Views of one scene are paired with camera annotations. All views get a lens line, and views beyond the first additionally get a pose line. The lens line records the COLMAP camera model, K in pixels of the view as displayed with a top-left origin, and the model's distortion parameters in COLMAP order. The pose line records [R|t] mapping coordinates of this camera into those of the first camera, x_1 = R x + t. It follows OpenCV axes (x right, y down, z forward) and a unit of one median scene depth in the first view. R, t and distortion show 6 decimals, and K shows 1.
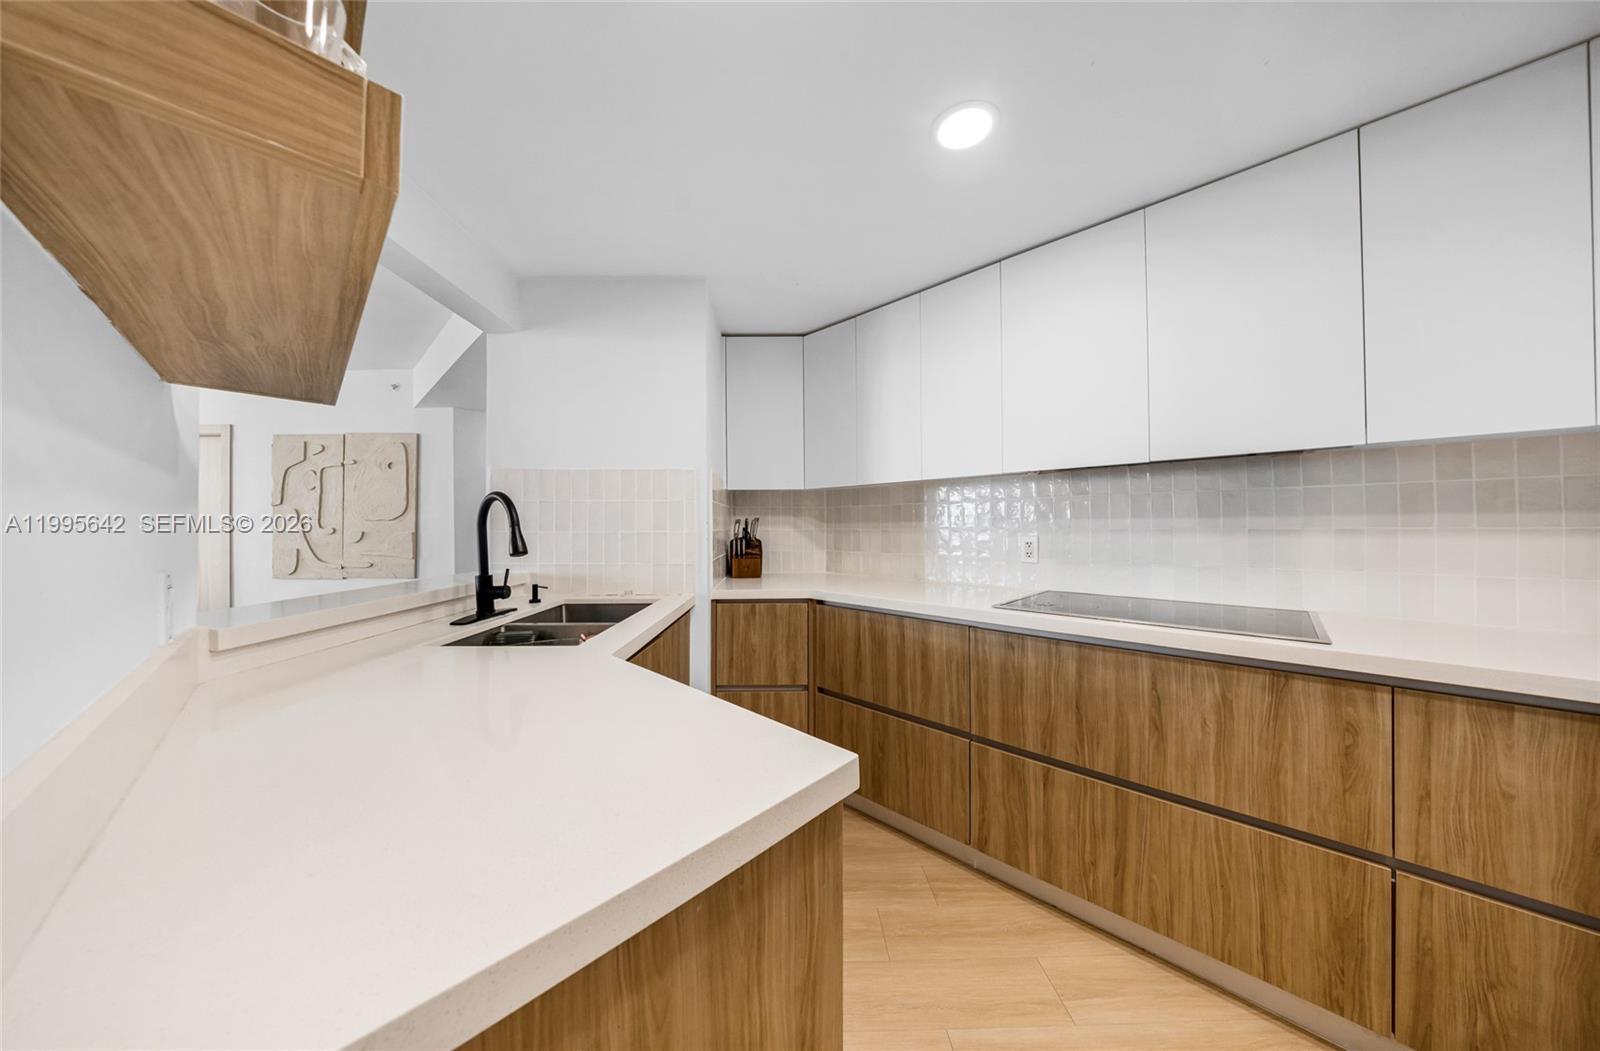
lens RADIAL K [[488.1, 0, 803.1], [0, 488.1, 531.2], [0, 0, 1]] dist [0.000585, -0.000070]
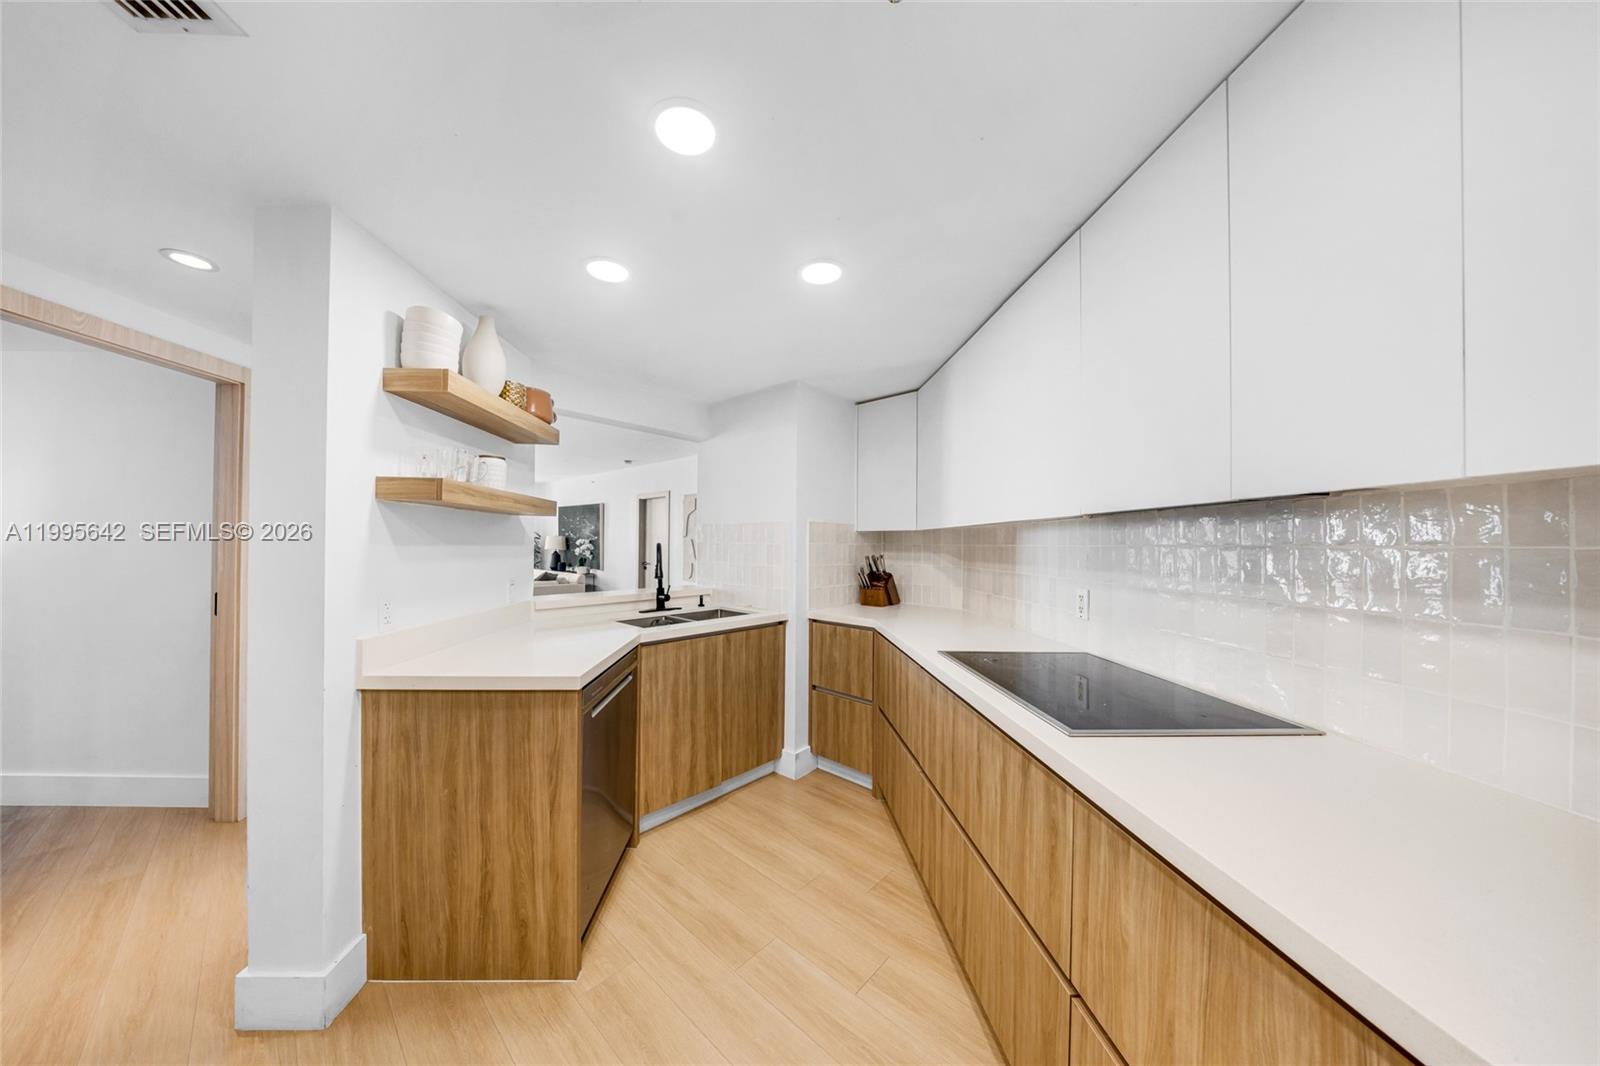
lens RADIAL K [[511.0, 0, 798.5], [0, 511.0, 551.9], [0, 0, 1]] dist [-0.000875, -0.000073]
pose [[0.715083, 0.025090, -0.698589, 0.743009], [-0.021097, 0.999675, 0.014309, -0.058569], [0.698721, 0.004506, 0.715380, -0.008239]]
